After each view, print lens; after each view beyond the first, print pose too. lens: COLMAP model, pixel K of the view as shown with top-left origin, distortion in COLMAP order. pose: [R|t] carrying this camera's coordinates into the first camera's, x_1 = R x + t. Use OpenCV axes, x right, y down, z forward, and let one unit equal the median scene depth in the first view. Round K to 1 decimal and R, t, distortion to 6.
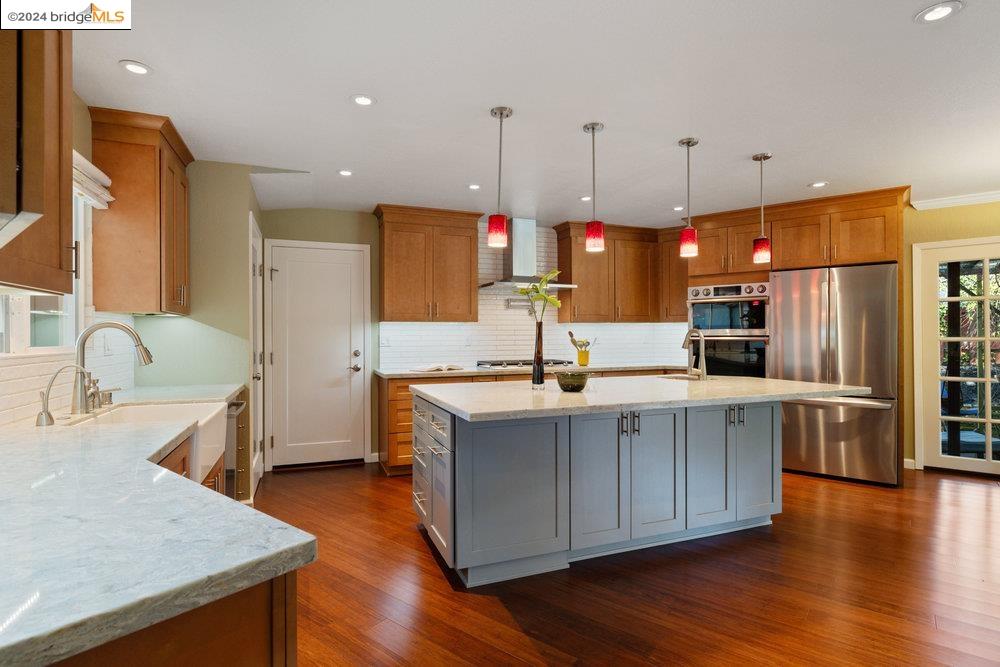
lens RADIAL K [[496.1, 0, 502.1], [0, 496.1, 336.6], [0, 0, 1]] dist [-0.032561, -0.000734]
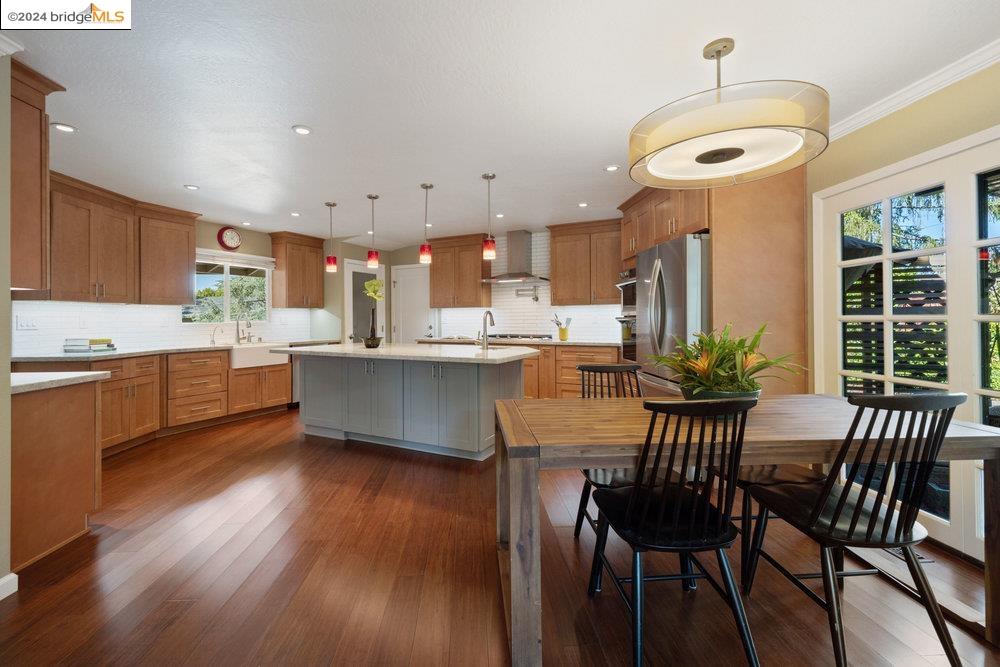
lens RADIAL K [[432.8, 0, 493.4], [0, 432.8, 324.0], [0, 0, 1]] dist [-0.002127, 0.000077]
pose [[0.668930, 0.009290, -0.743267, 0.951450], [0.006579, 0.999809, 0.018418, -0.003212], [0.743296, -0.017210, 0.668741, 0.164122]]
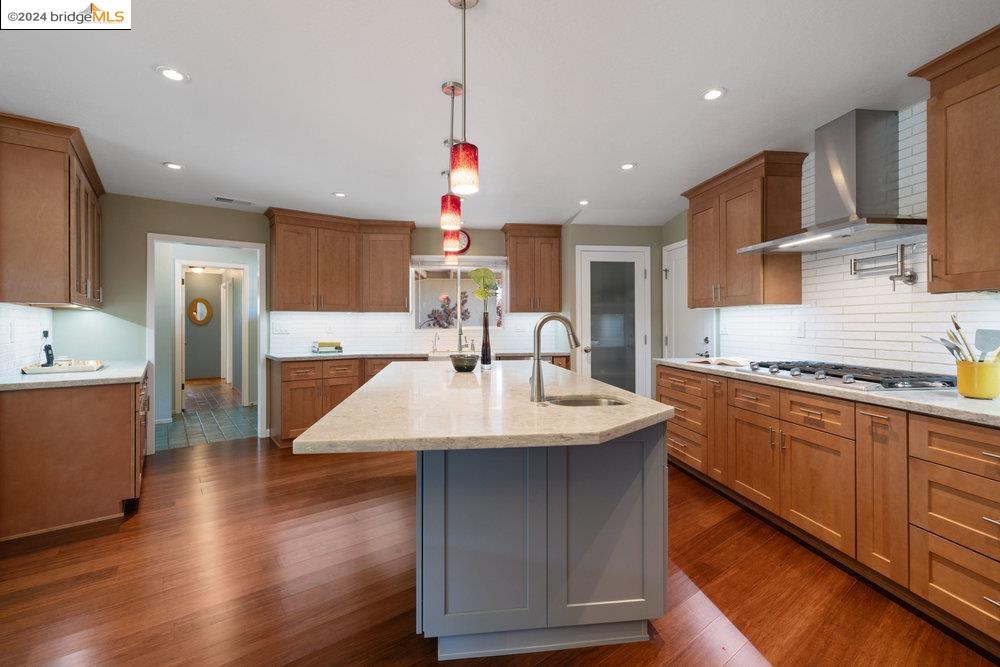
lens RADIAL K [[432.8, 0, 491.4], [0, 432.8, 326.1], [0, 0, 1]] dist [-0.002127, 0.000077]
pose [[-0.250379, 0.010728, -0.968088, 0.674339], [0.007746, 0.999929, 0.009077, -0.007138], [0.968117, -0.005226, -0.250444, 0.789948]]
